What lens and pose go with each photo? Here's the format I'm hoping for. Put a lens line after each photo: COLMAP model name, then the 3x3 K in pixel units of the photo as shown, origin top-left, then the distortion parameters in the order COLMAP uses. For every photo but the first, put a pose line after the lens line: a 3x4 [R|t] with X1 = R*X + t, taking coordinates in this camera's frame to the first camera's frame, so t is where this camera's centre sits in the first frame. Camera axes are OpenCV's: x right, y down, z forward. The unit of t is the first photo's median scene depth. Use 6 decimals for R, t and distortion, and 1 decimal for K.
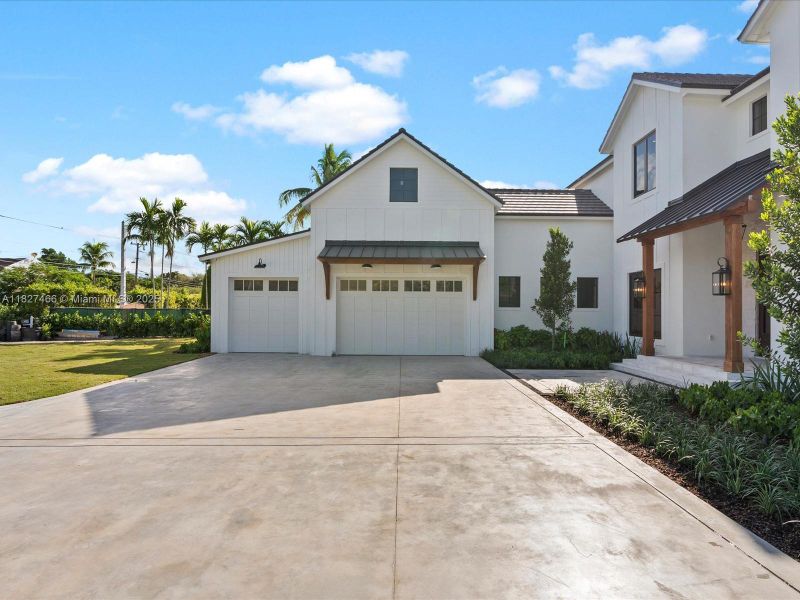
lens RADIAL K [[498.6, 0, 400.7], [0, 498.6, 300.9], [0, 0, 1]] dist [0.002082, -0.000124]
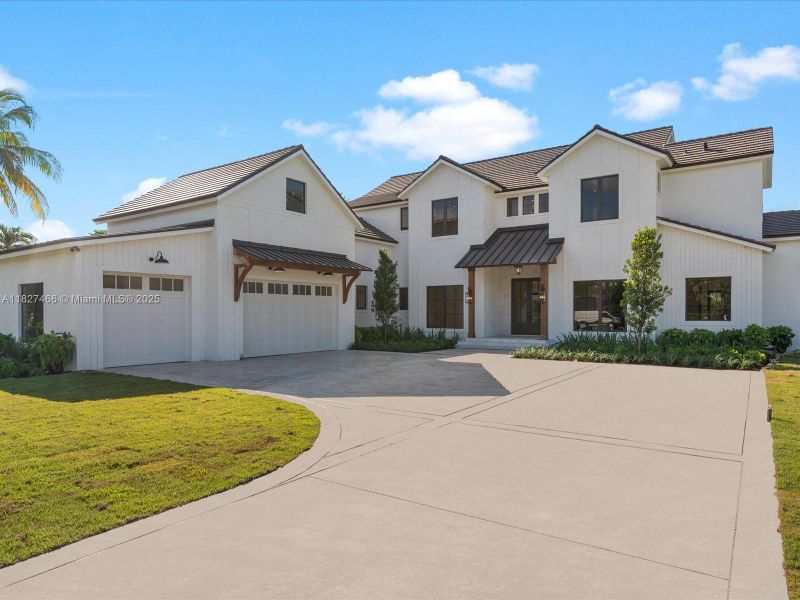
lens RADIAL K [[514.9, 0, 398.0], [0, 514.9, 313.9], [0, 0, 1]] dist [-0.006316, -0.002711]
pose [[0.564789, -0.010727, 0.825166, -0.788912], [-0.018551, 0.999498, 0.025690, -0.010311], [-0.825027, -0.029818, 0.564306, 0.183777]]
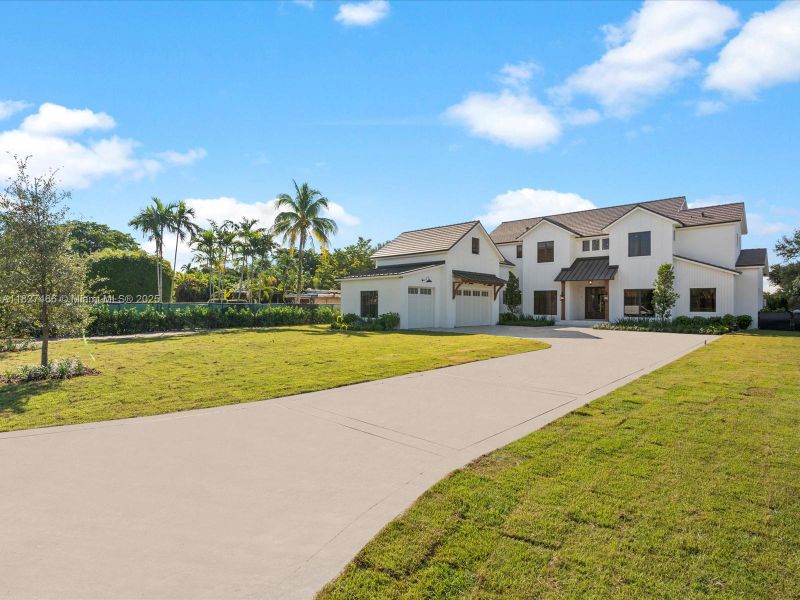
lens RADIAL K [[402.6, 0, 405.5], [0, 402.6, 299.9], [0, 0, 1]] dist [-0.012623, 0.000045]
pose [[0.678914, 0.007091, 0.734184, -1.449085], [-0.025428, 0.999581, 0.013860, -0.018287], [-0.733777, -0.028079, 0.678810, 0.048530]]
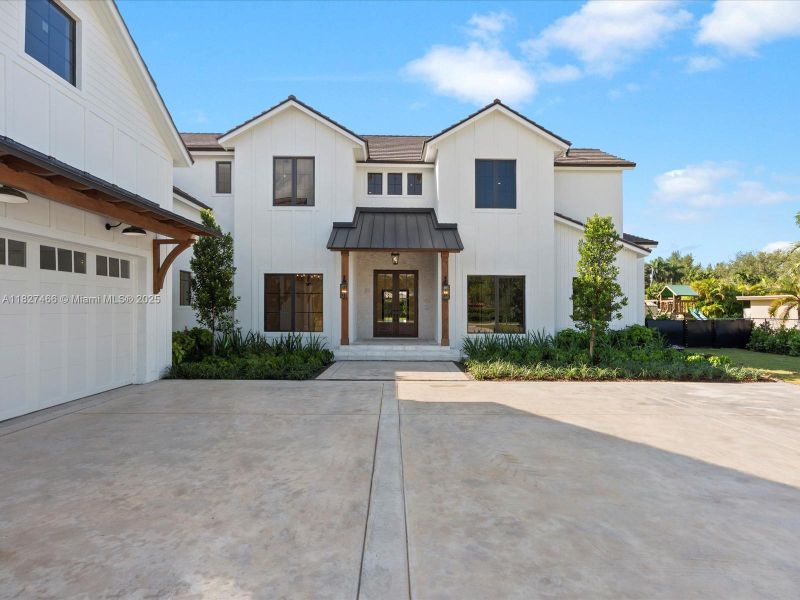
lens RADIAL K [[402.6, 0, 399.5], [0, 402.6, 304.1], [0, 0, 1]] dist [-0.012623, 0.000045]
pose [[-0.026479, 0.001043, 0.999649, -0.362269], [-0.037180, 0.999307, -0.002028, 0.001453], [-0.998958, -0.037221, -0.026422, 0.688012]]
